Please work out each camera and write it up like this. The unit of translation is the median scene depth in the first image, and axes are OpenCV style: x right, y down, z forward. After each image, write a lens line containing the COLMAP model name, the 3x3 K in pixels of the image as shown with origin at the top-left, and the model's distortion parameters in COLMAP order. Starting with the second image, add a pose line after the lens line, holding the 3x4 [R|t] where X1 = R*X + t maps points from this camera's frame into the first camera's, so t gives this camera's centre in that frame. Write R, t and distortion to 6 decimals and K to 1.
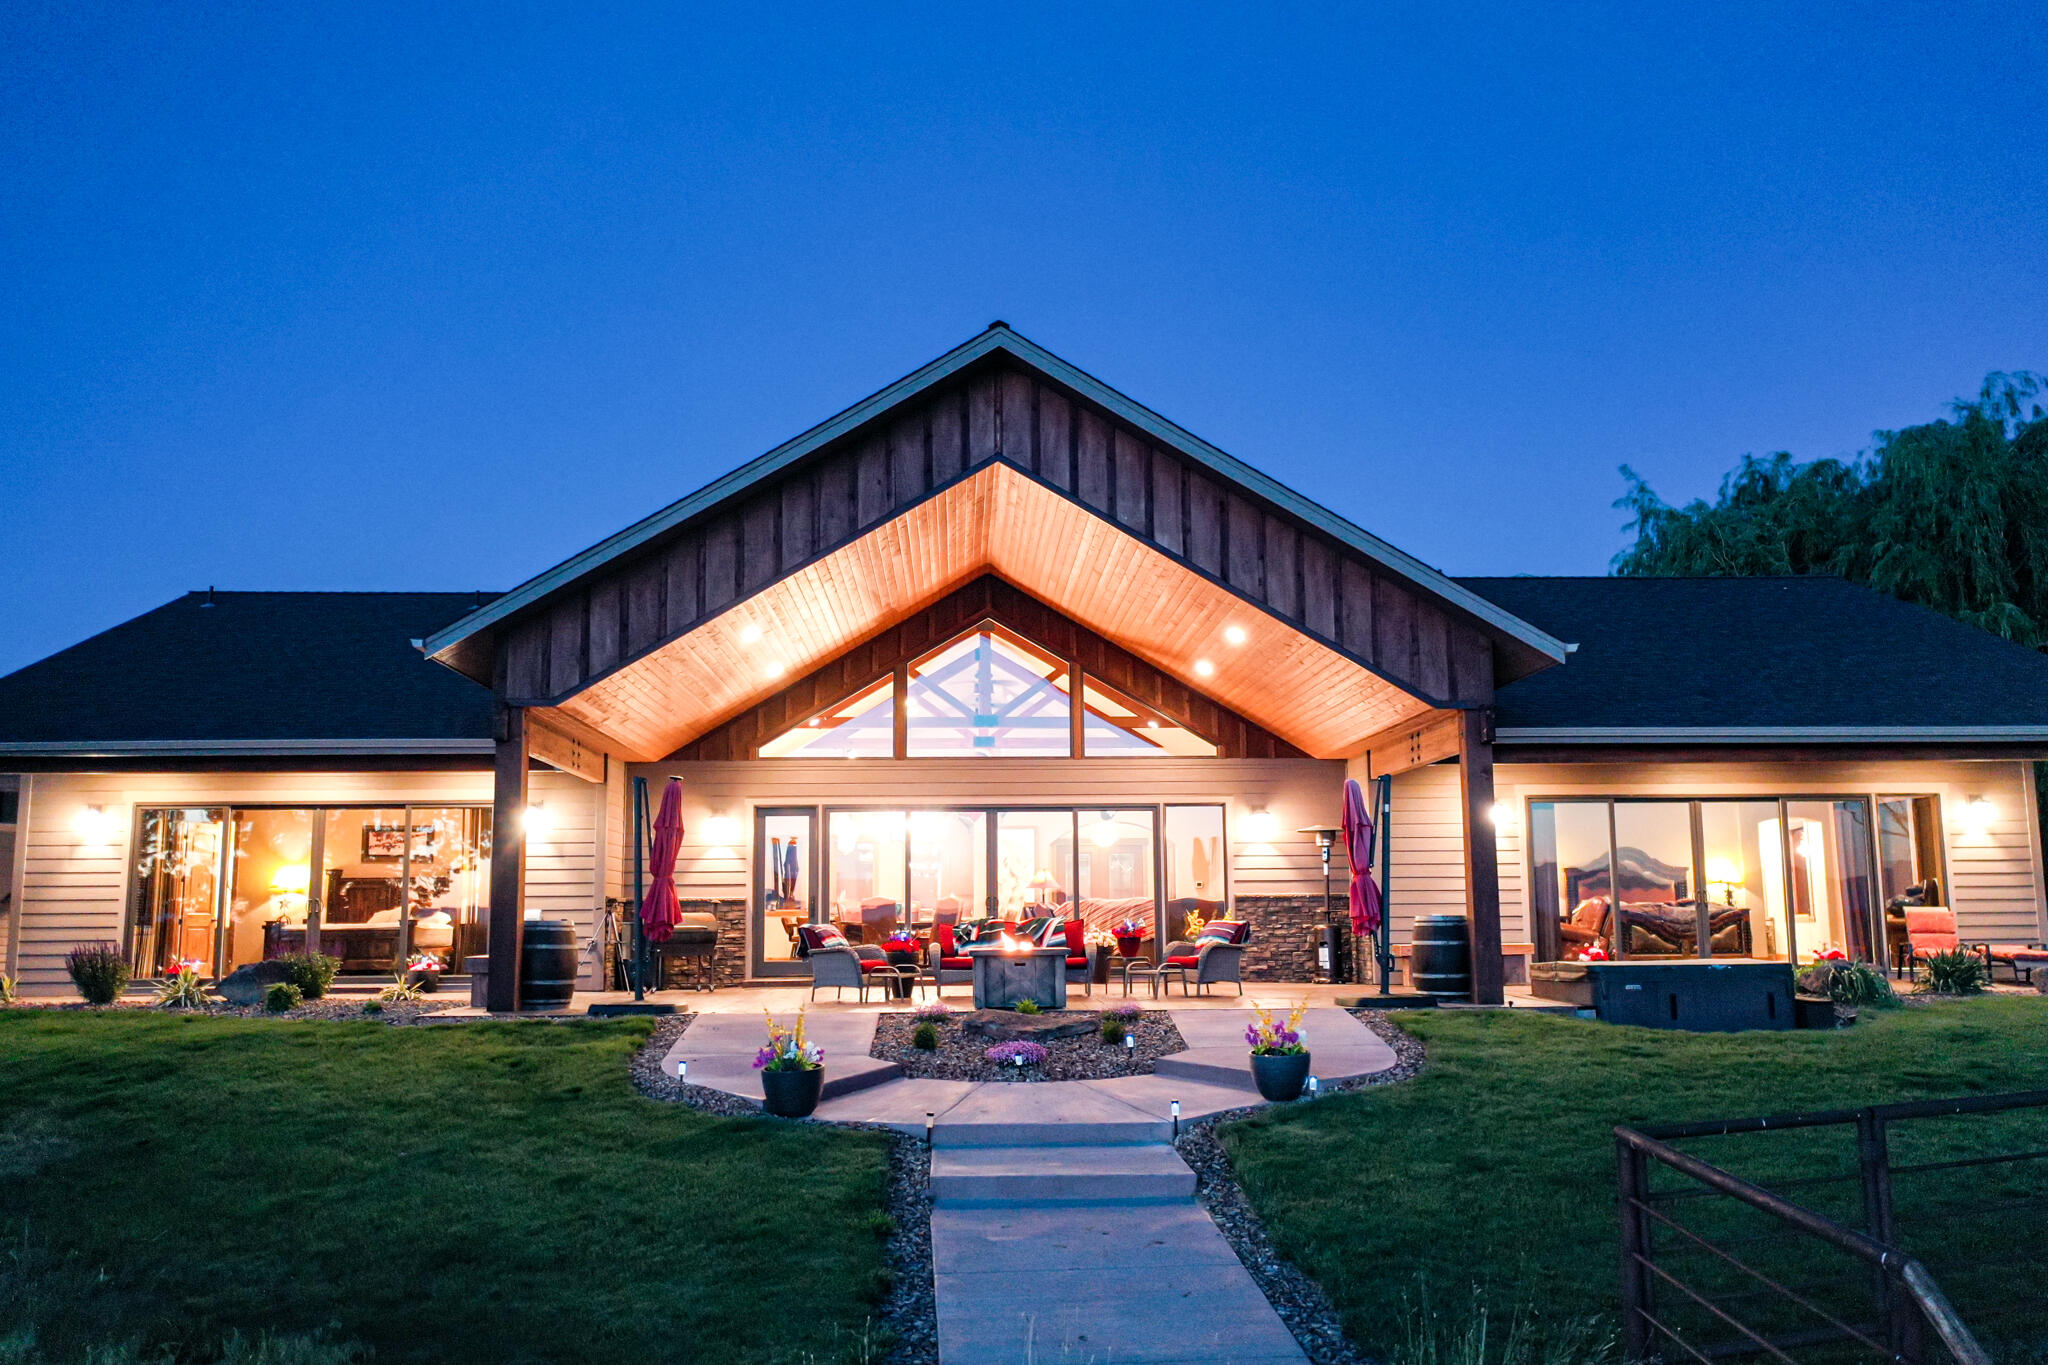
lens RADIAL K [[1570.6, 0, 1024.3], [0, 1570.6, 693.0], [0, 0, 1]] dist [0.007780, 0.006684]
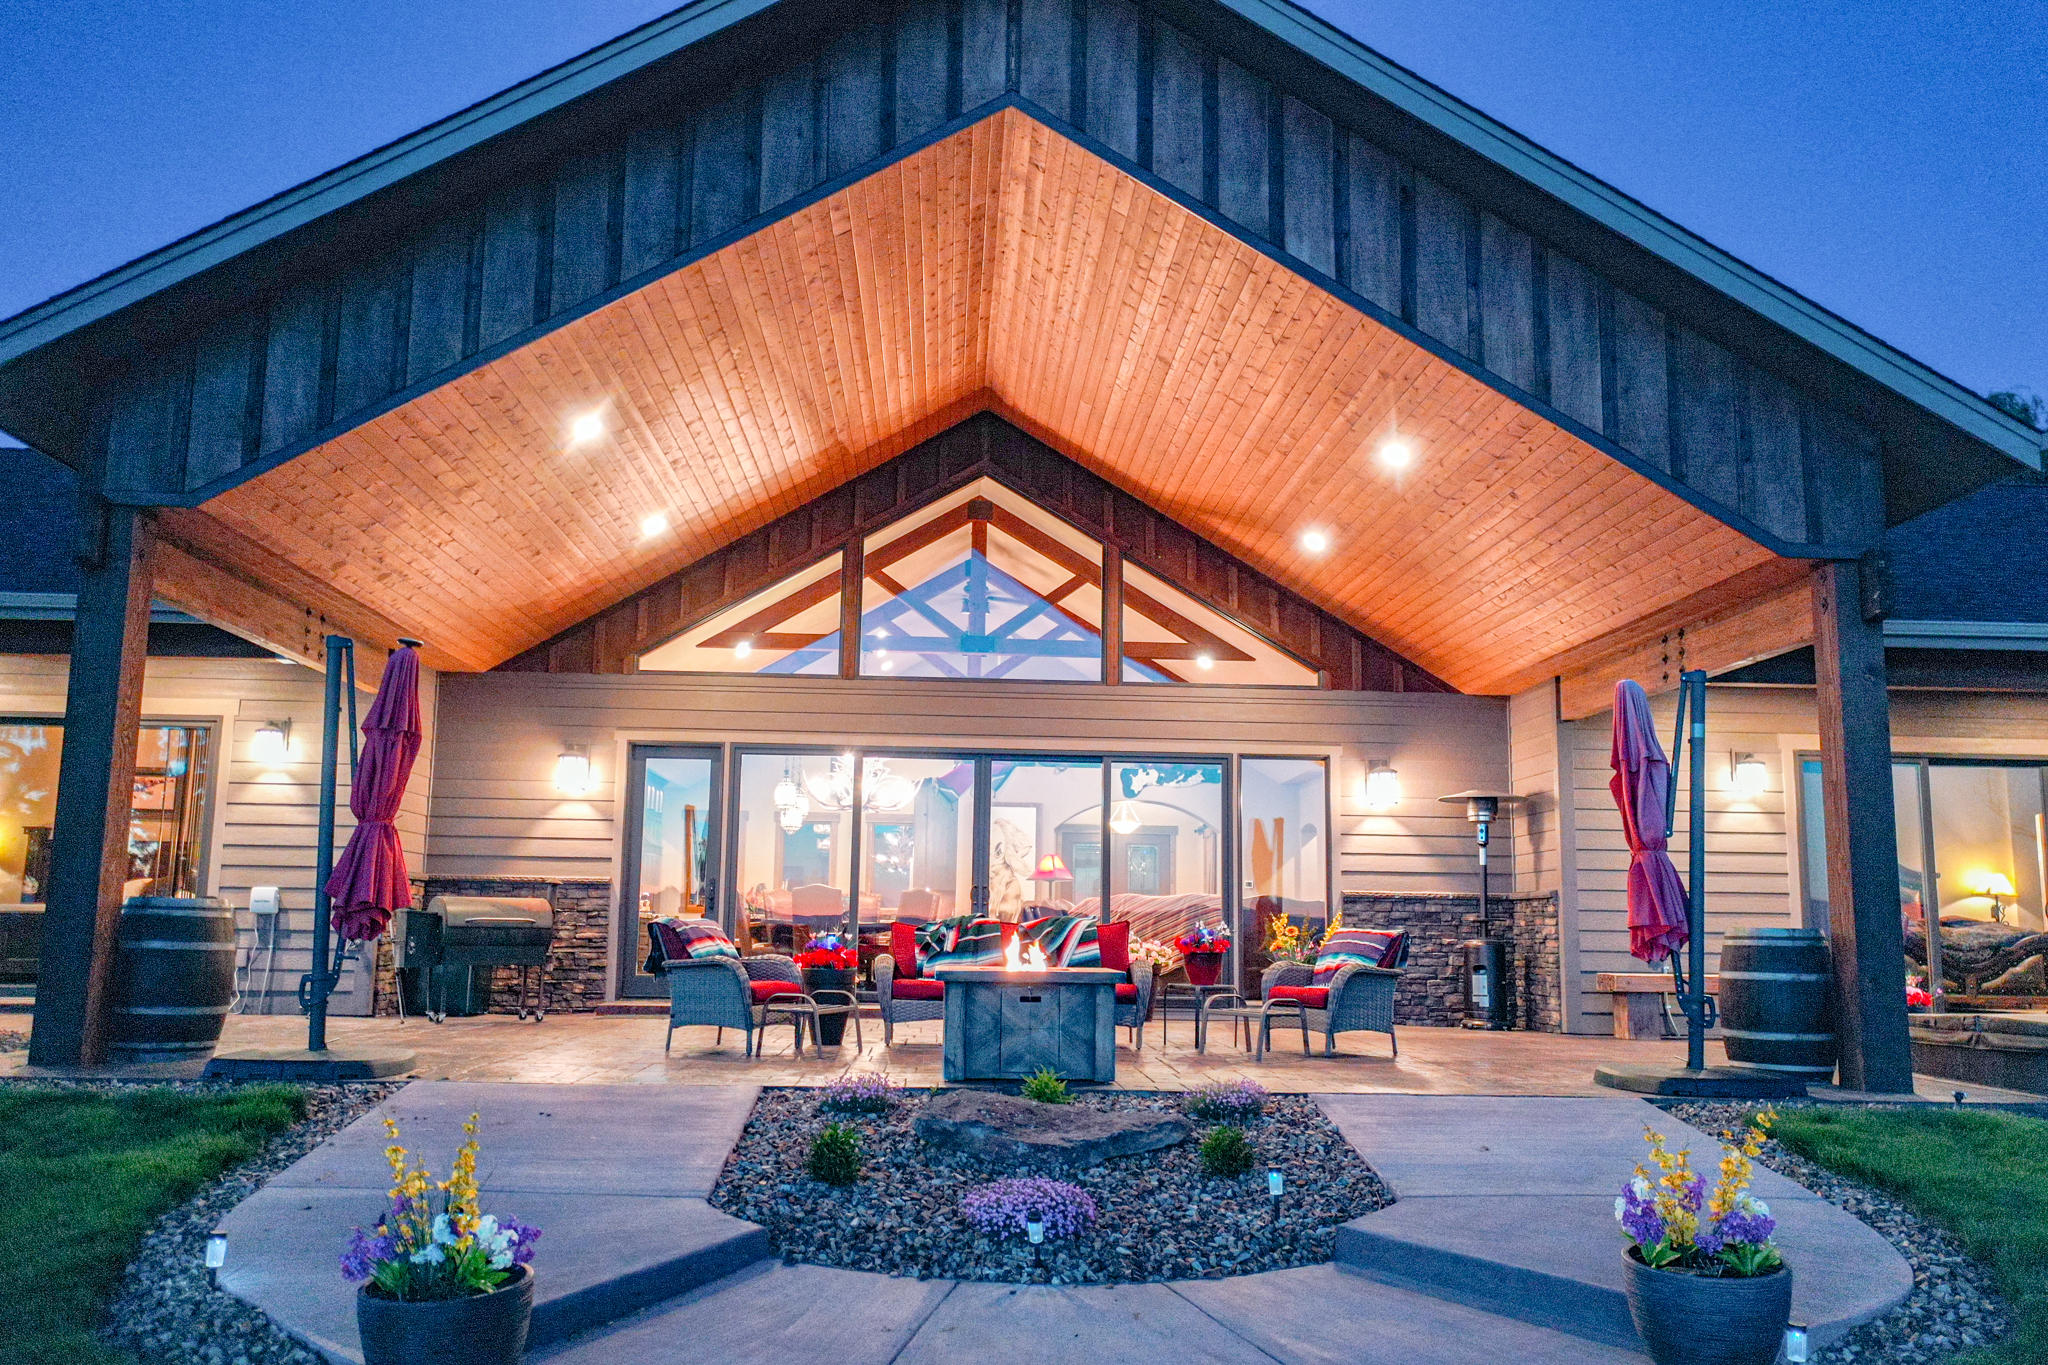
lens RADIAL K [[1570.6, 0, 1022.6], [0, 1570.6, 682.0], [0, 0, 1]] dist [0.007780, 0.006684]
pose [[0.999688, 0.024681, 0.003792, -0.009220], [-0.024630, 0.999613, -0.012925, 0.064132], [-0.004109, 0.012827, 0.999909, 0.414215]]
